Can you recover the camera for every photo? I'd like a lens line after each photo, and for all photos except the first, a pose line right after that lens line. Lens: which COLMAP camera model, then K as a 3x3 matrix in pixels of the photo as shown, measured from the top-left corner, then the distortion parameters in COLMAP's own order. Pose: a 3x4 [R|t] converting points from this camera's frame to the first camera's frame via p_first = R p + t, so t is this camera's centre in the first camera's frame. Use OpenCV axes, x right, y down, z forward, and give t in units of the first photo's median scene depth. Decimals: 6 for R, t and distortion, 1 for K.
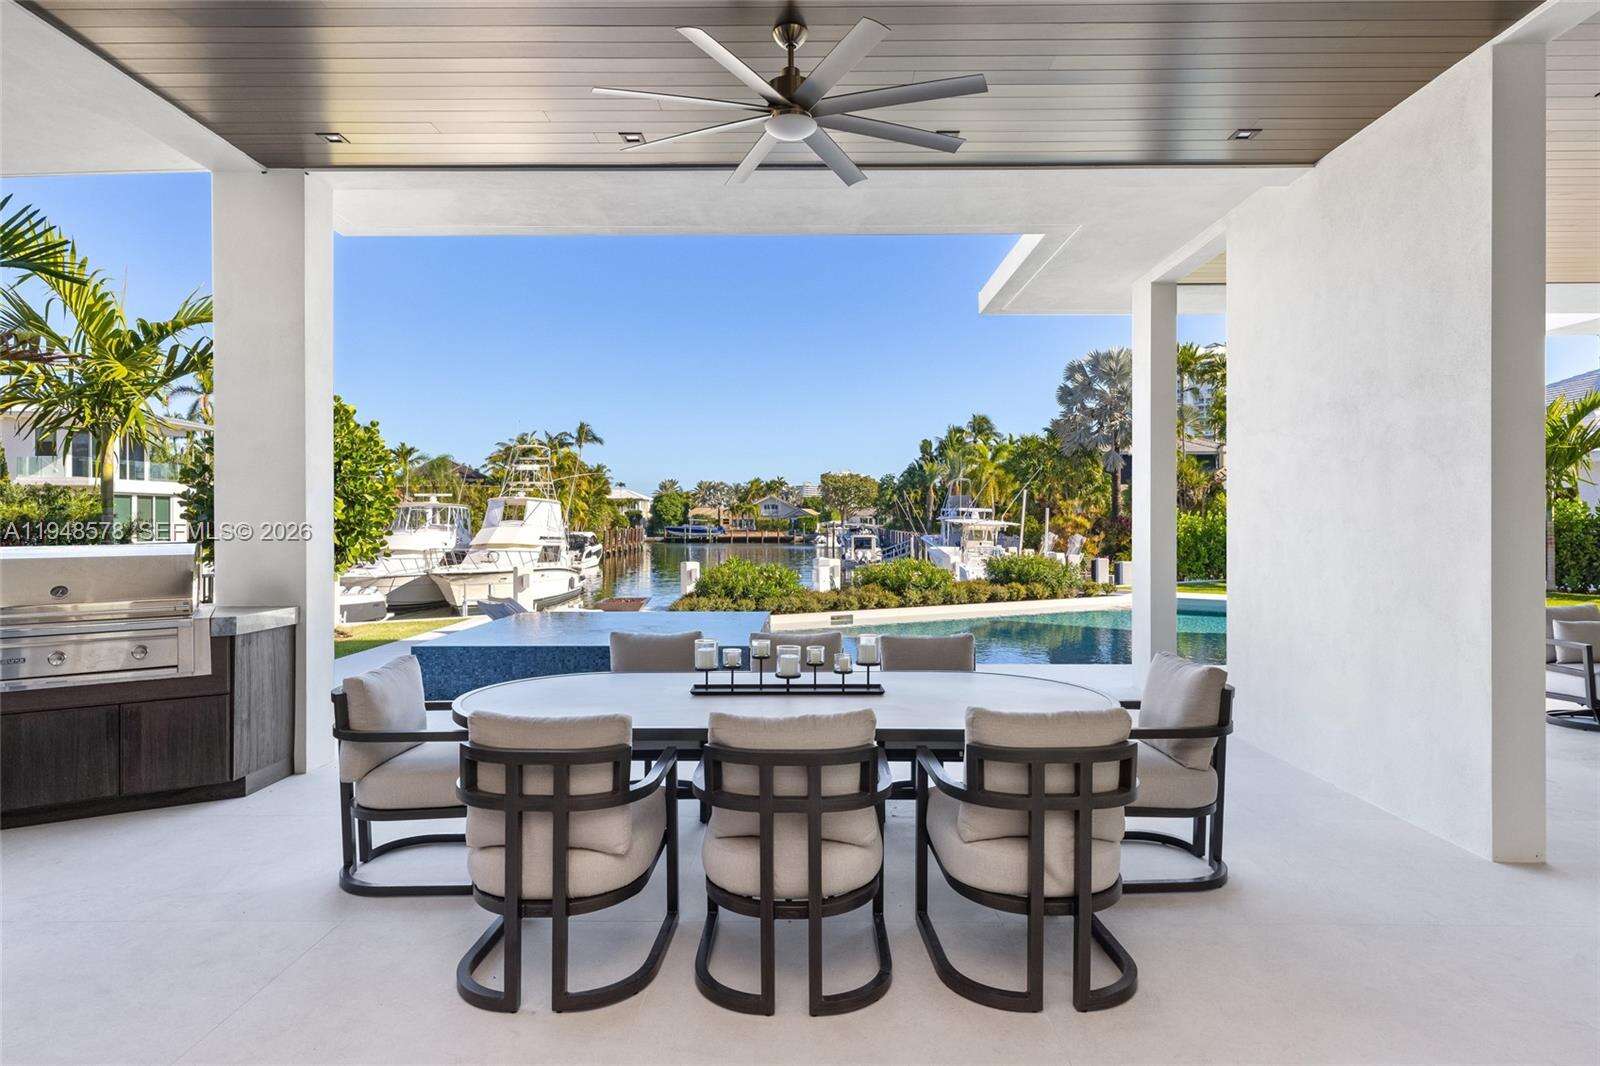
lens RADIAL K [[902.3, 0, 794.0], [0, 902.3, 523.7], [0, 0, 1]] dist [0.015462, 0.000612]
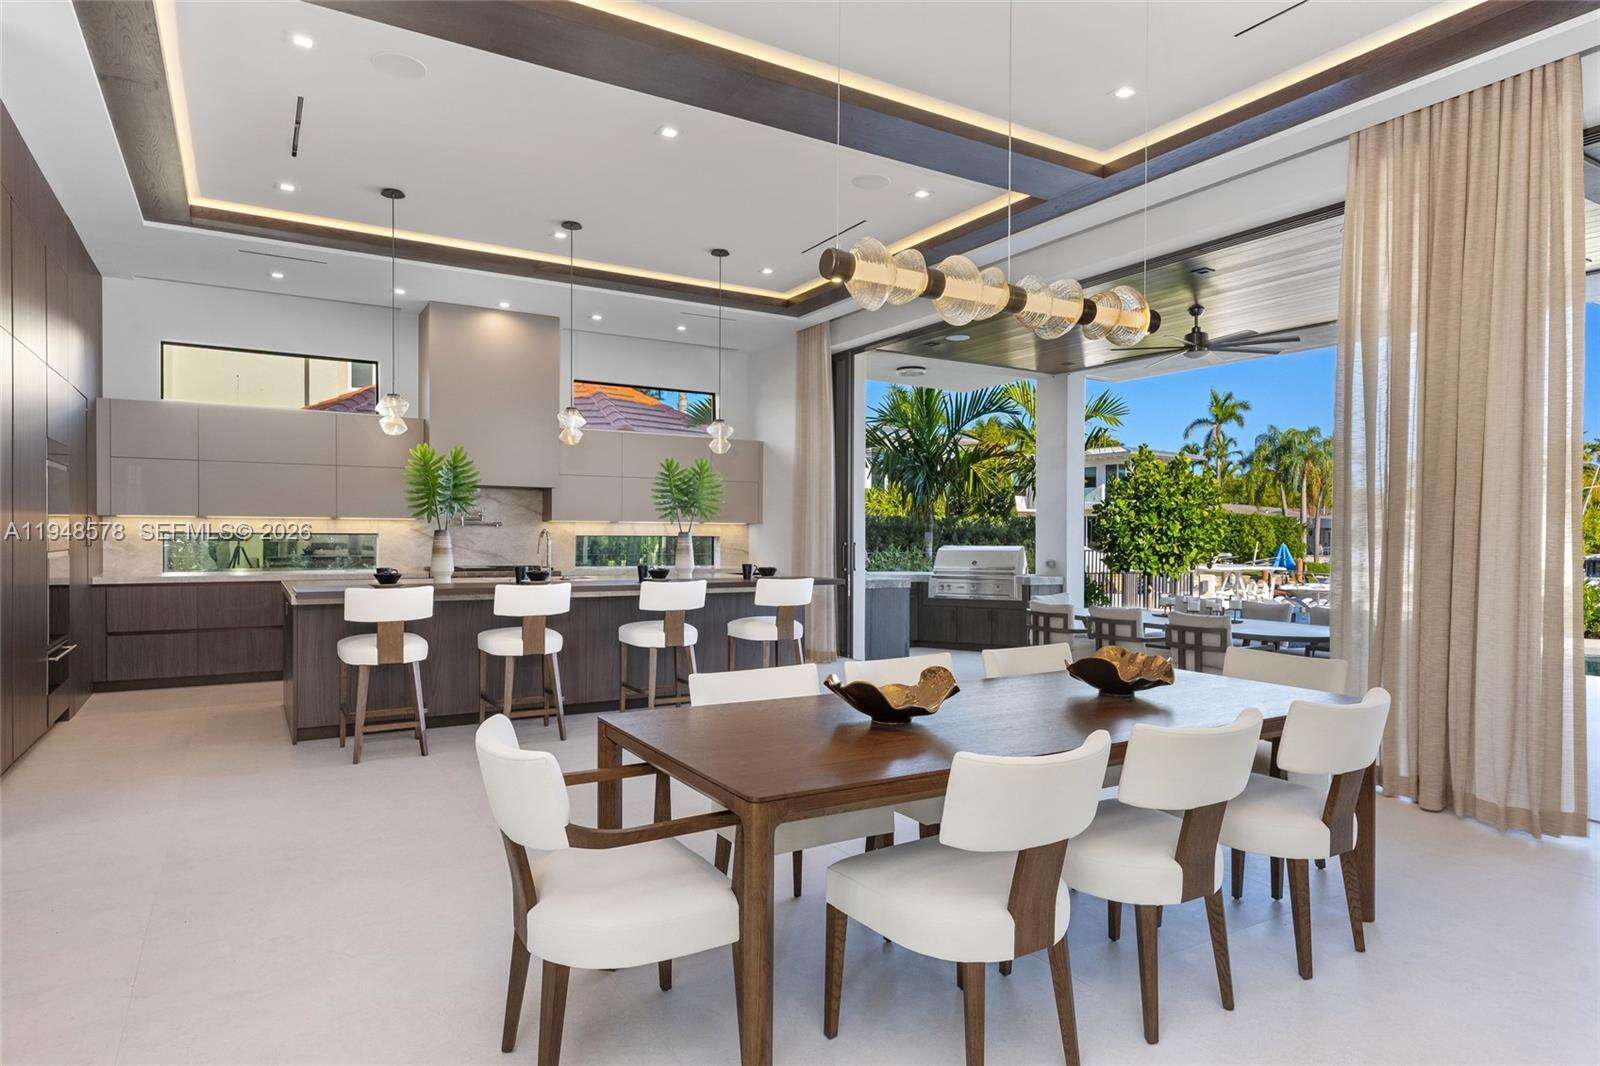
lens RADIAL K [[919.6, 0, 799.5], [0, 919.6, 552.5], [0, 0, 1]] dist [0.014337, 0.000628]
pose [[0.519014, 0.026109, -0.854367, 0.076700], [-0.013649, 0.999659, 0.022258, -0.000441], [0.854657, 0.000109, 0.519194, -0.051477]]
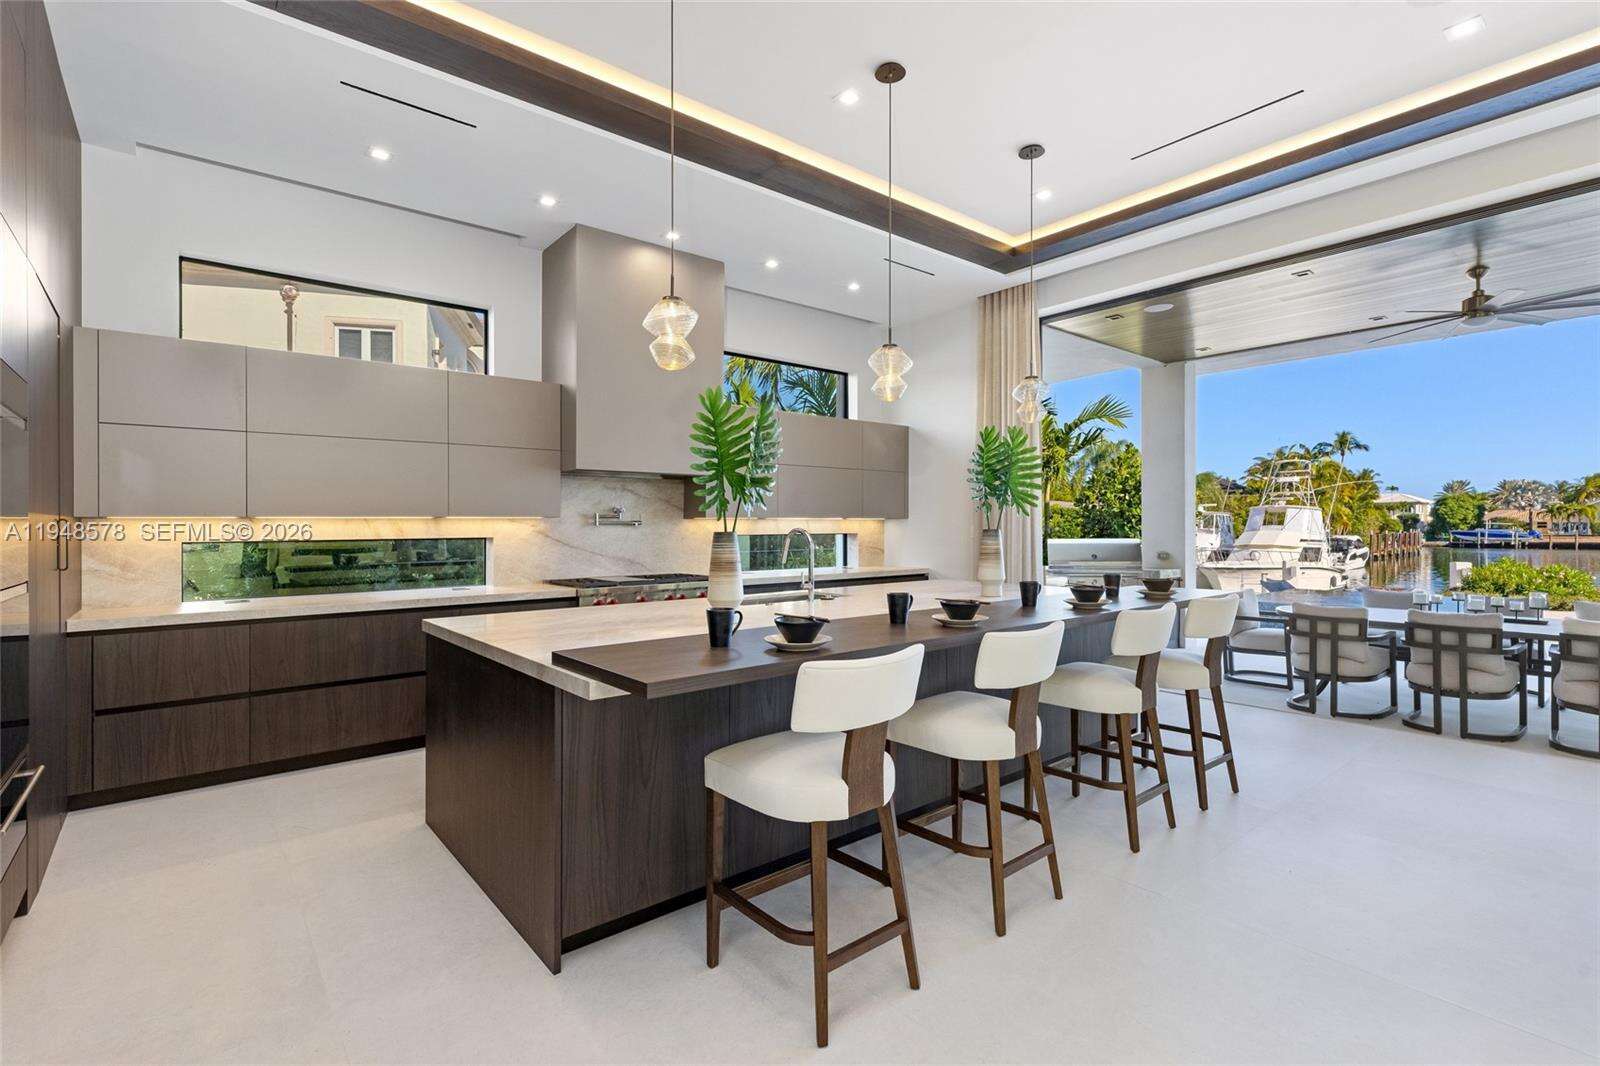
lens RADIAL K [[734.0, 0, 801.8], [0, 734.0, 527.3], [0, 0, 1]] dist [0.003829, 0.000757]
pose [[0.647356, -0.001761, -0.762185, 0.014208], [0.001261, 0.999998, -0.001239, -0.000355], [0.762186, -0.000159, 0.647358, -0.059954]]
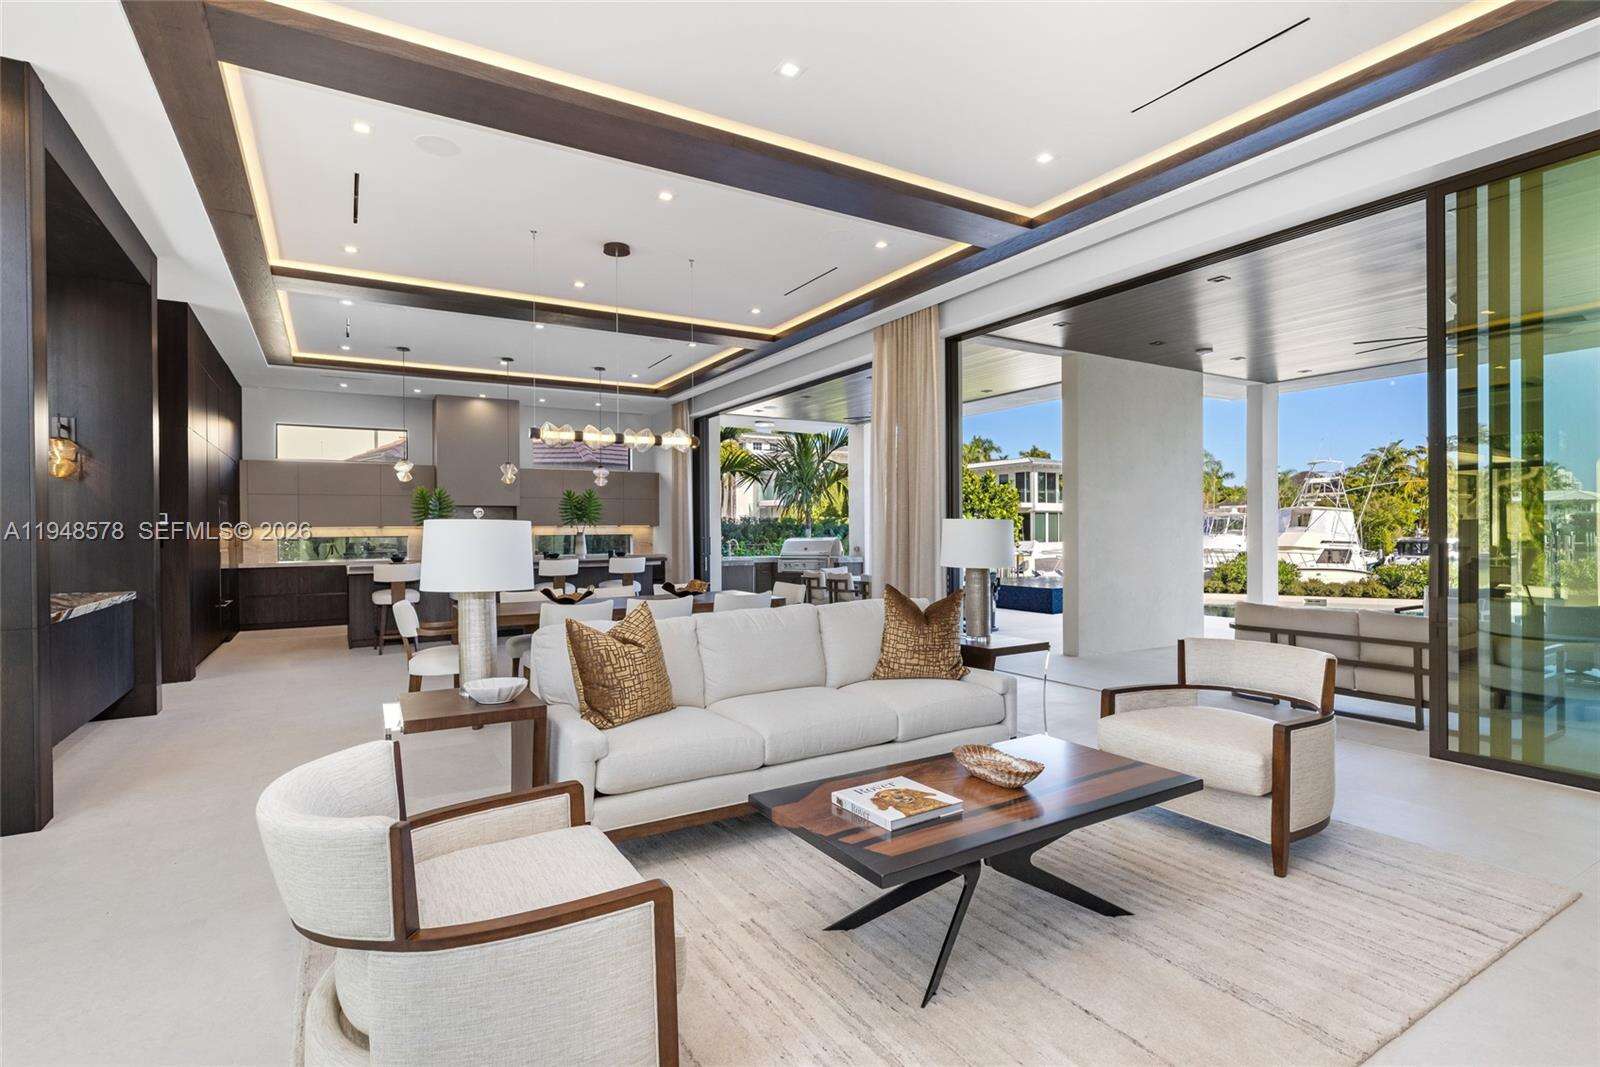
lens RADIAL K [[794.0, 0, 793.4], [0, 794.0, 559.3], [0, 0, 1]] dist [0.029147, -0.000202]
pose [[0.512781, 0.028679, -0.858040, 0.137863], [0.003423, 0.999366, 0.035448, -0.000271], [0.858512, -0.021114, 0.512358, -0.052934]]
